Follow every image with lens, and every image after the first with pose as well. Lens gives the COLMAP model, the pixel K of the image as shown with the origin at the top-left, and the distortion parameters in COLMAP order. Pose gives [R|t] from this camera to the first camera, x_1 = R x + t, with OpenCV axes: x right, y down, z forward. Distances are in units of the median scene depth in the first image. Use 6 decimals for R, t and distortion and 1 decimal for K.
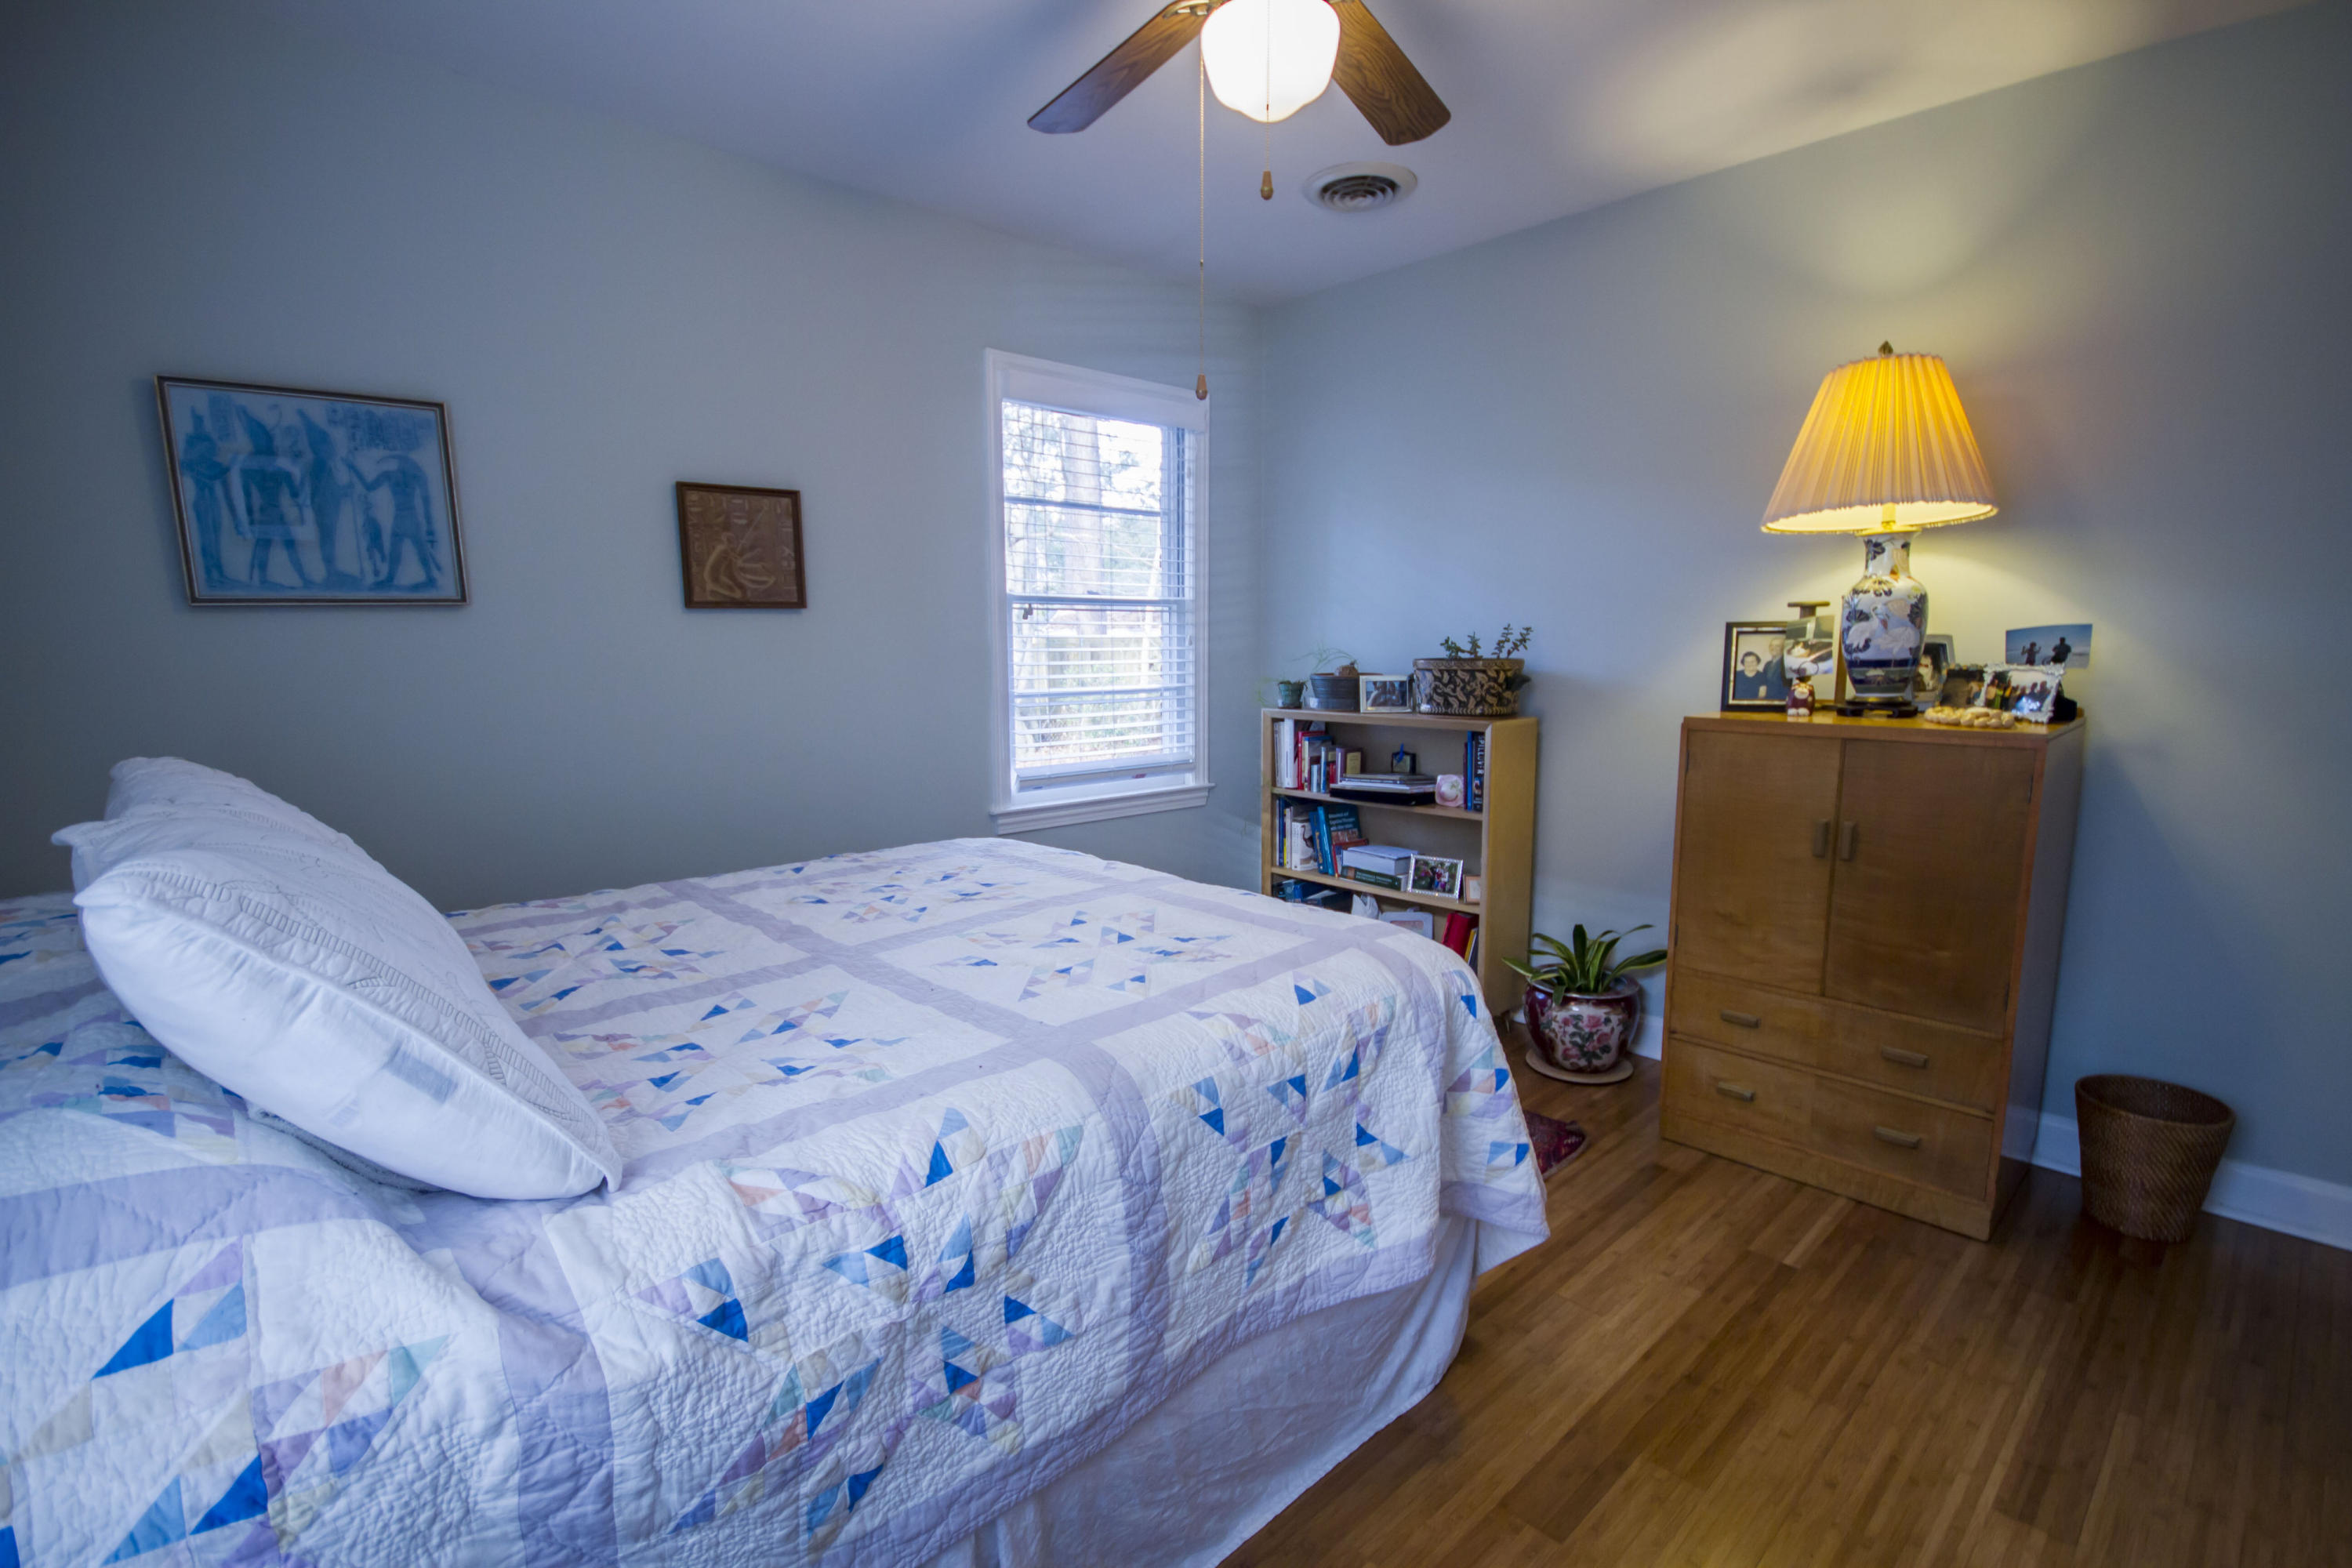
lens RADIAL K [[1089.7, 0, 1177.1], [0, 1089.7, 806.4], [0, 0, 1]] dist [-0.000830, -0.000190]
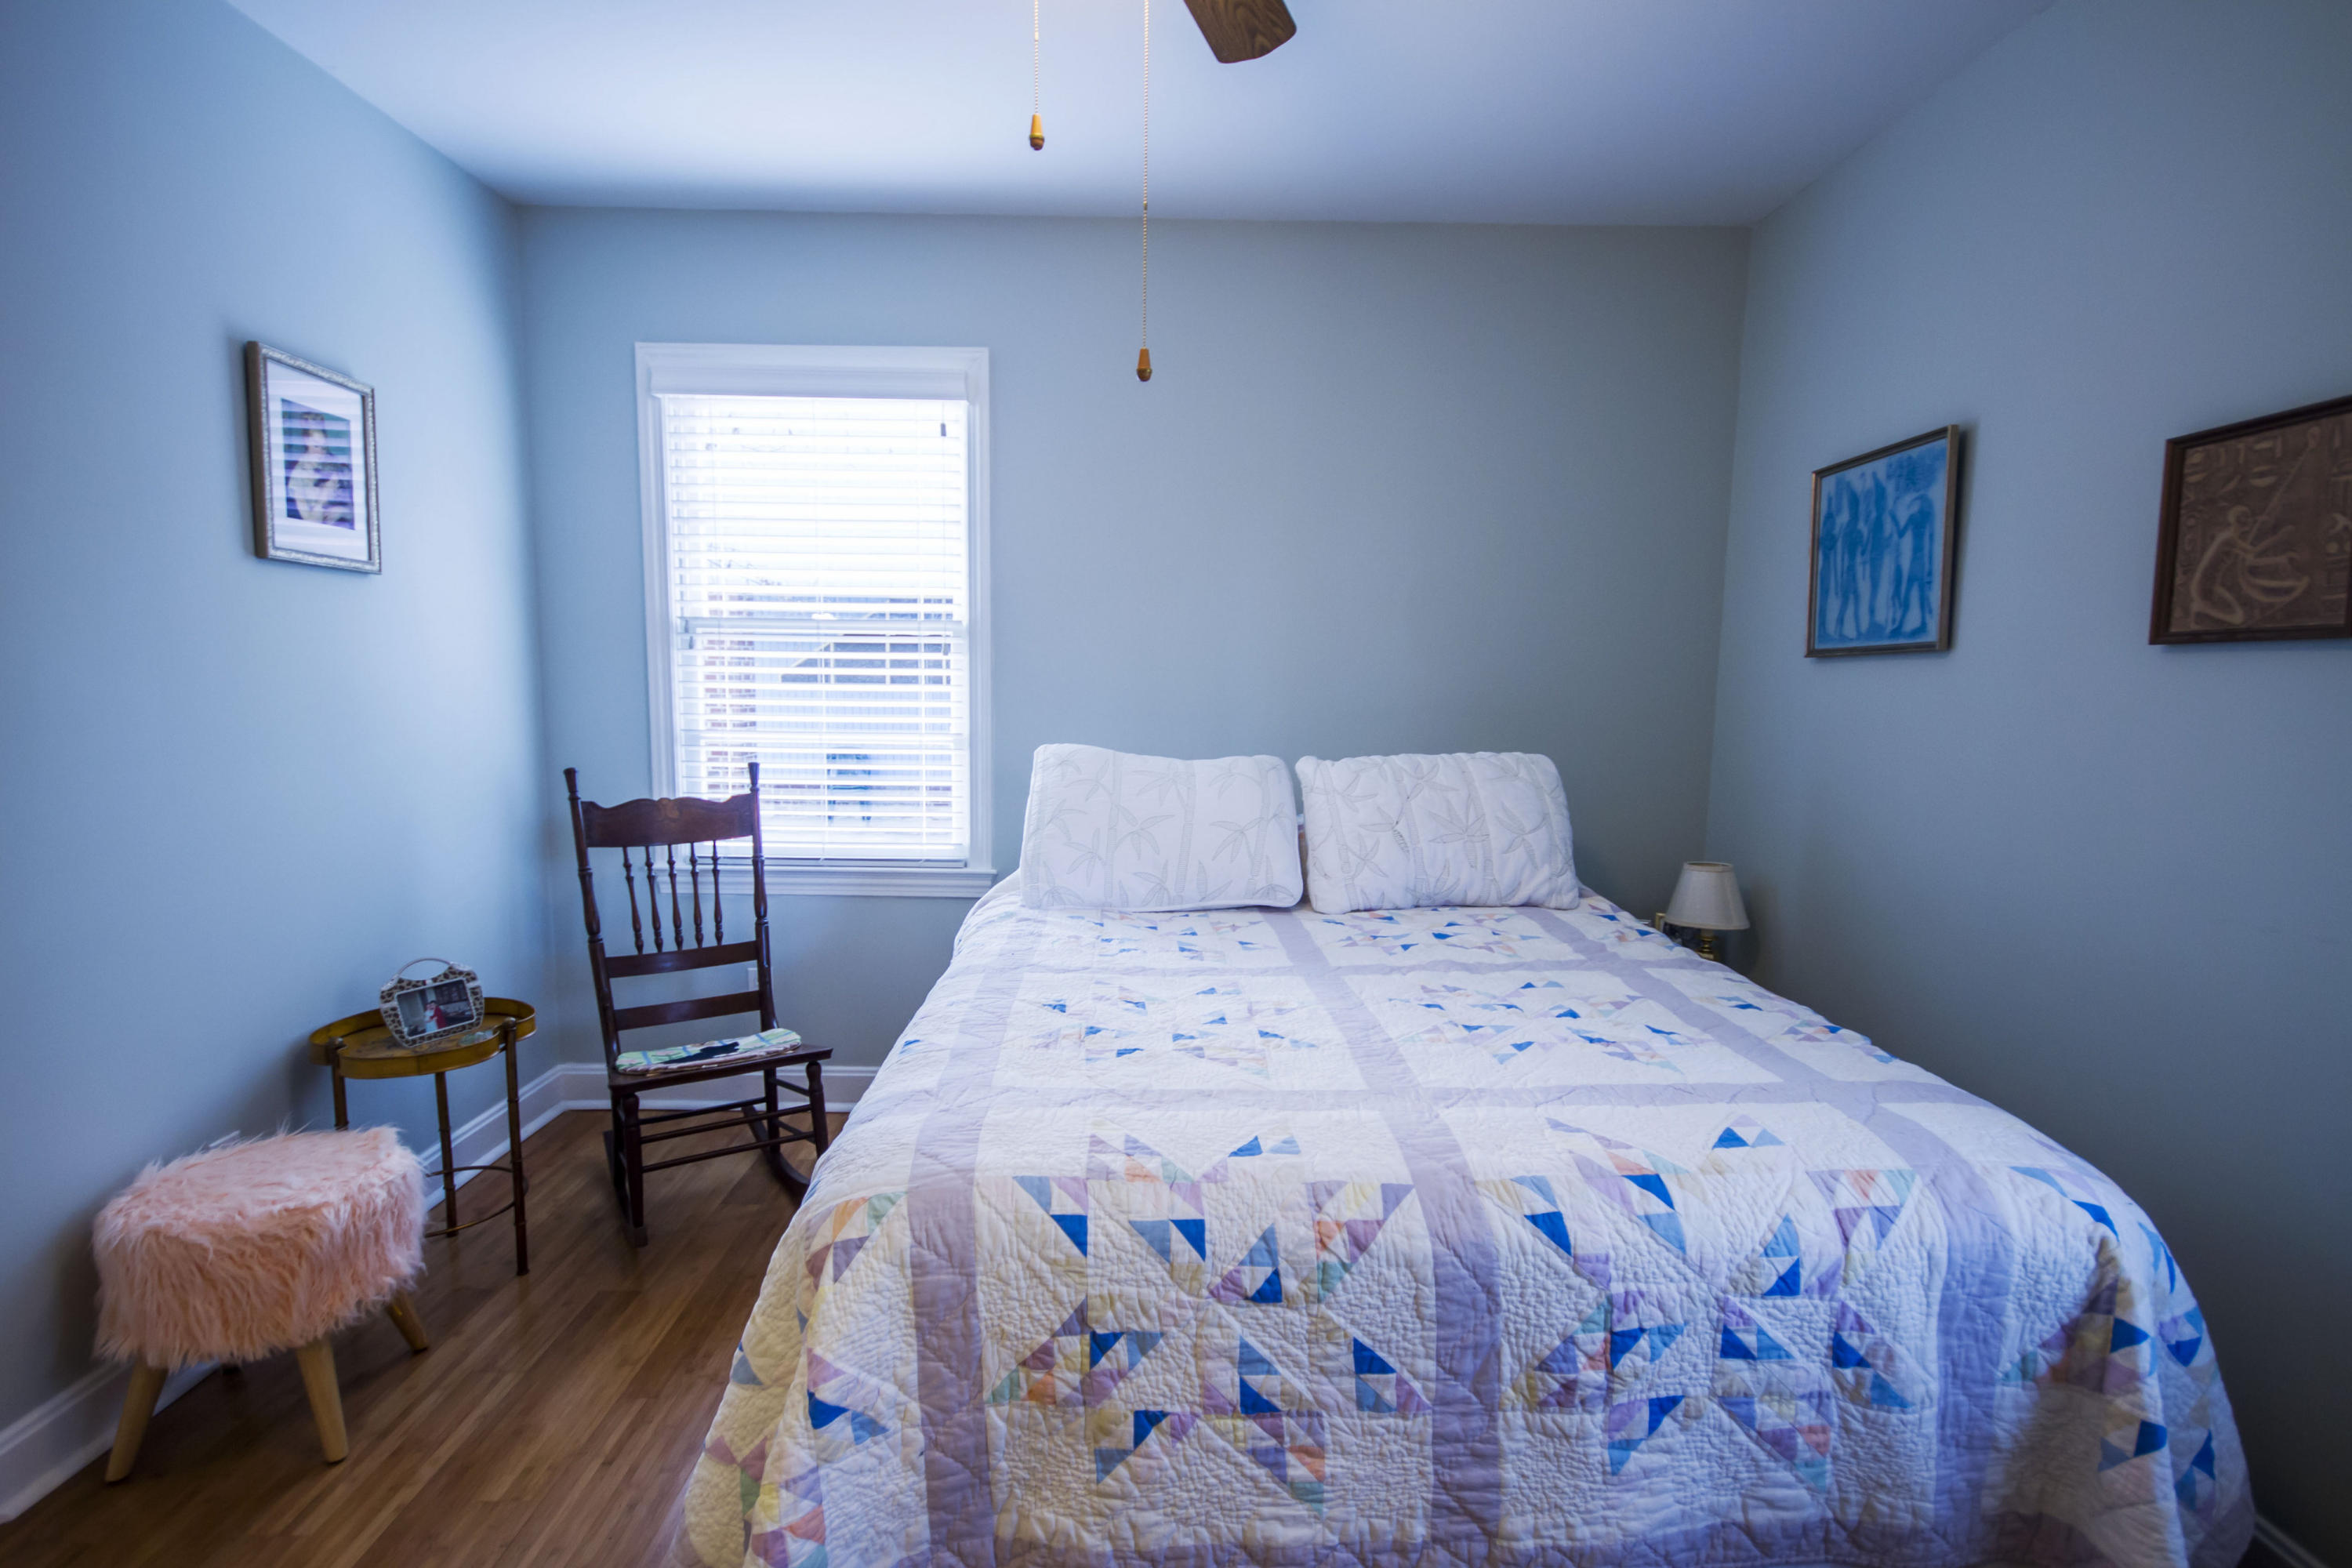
lens RADIAL K [[1143.9, 0, 1168.6], [0, 1143.9, 813.0], [0, 0, 1]] dist [0.003380, -0.000011]
pose [[-0.678371, 0.085944, -0.729676, 0.486501], [-0.123339, 0.965720, 0.228413, -0.204590], [0.724293, 0.244946, -0.644516, 1.250140]]
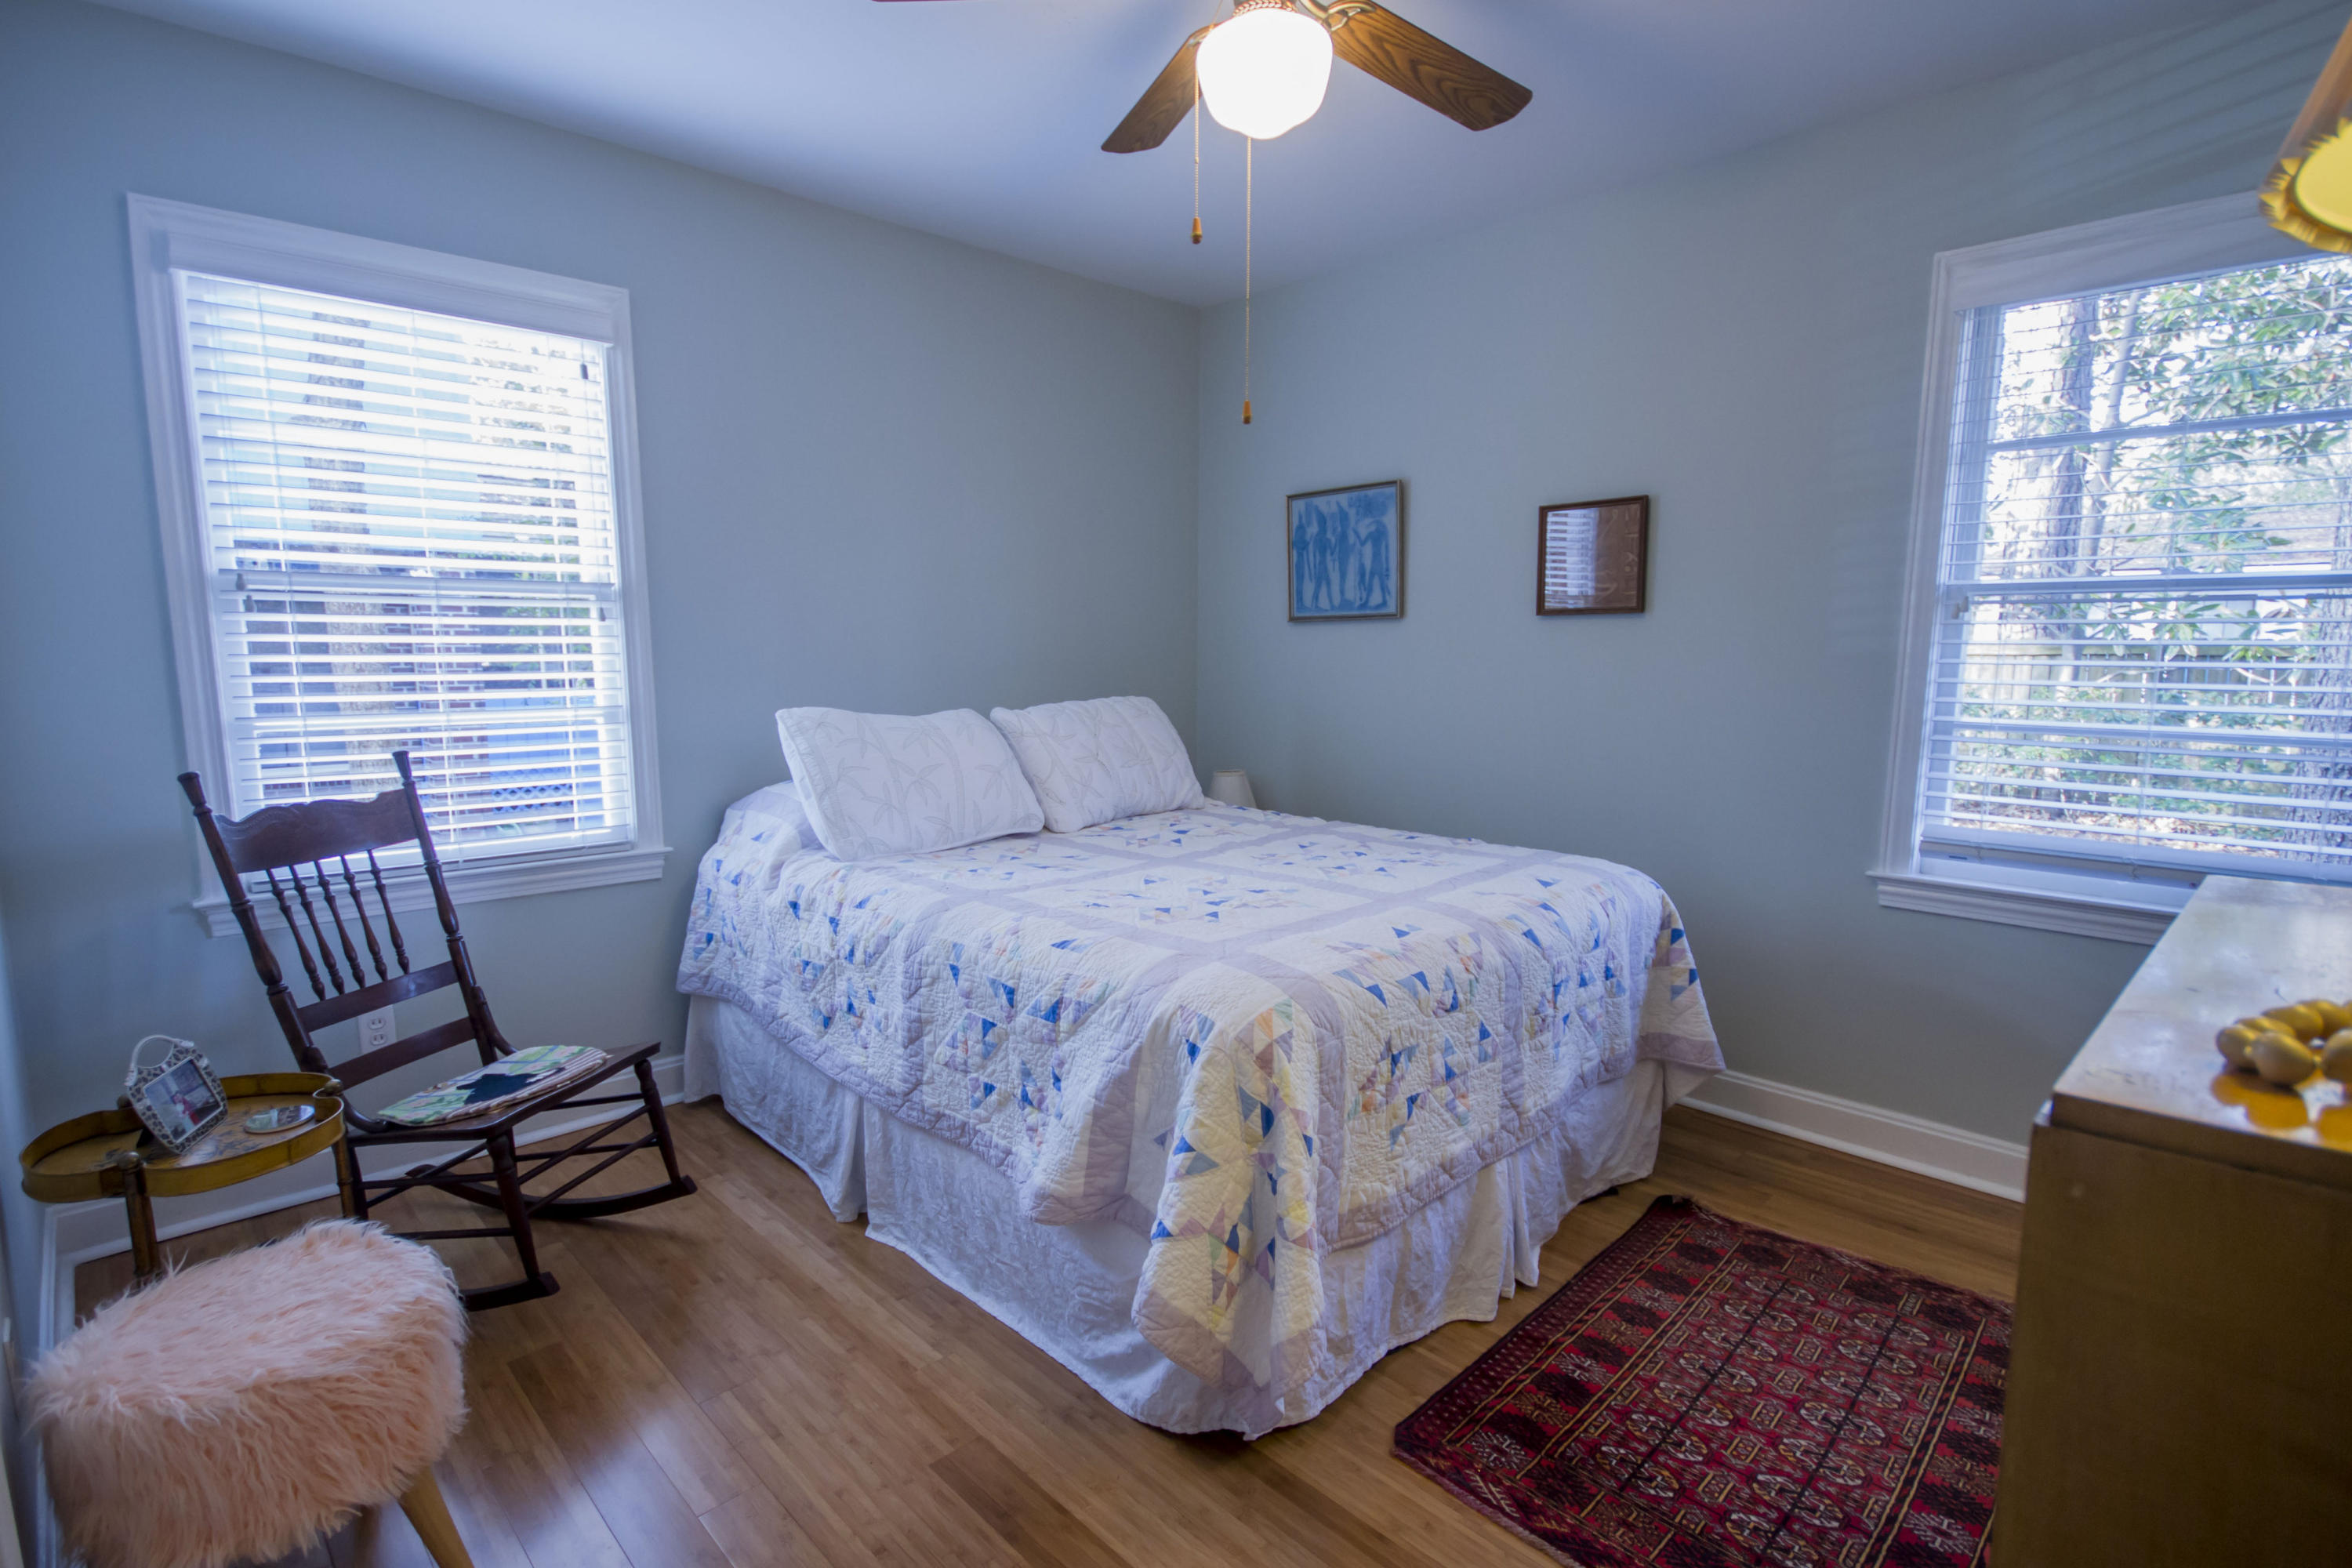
lens RADIAL K [[1155.4, 0, 1171.7], [0, 1155.4, 812.2], [0, 0, 1]] dist [-0.003073, -0.000463]
pose [[0.008306, 0.150121, -0.988633, 0.940130], [-0.155585, 0.976821, 0.147020, -0.119289], [0.987788, 0.152596, 0.031470, 0.738327]]
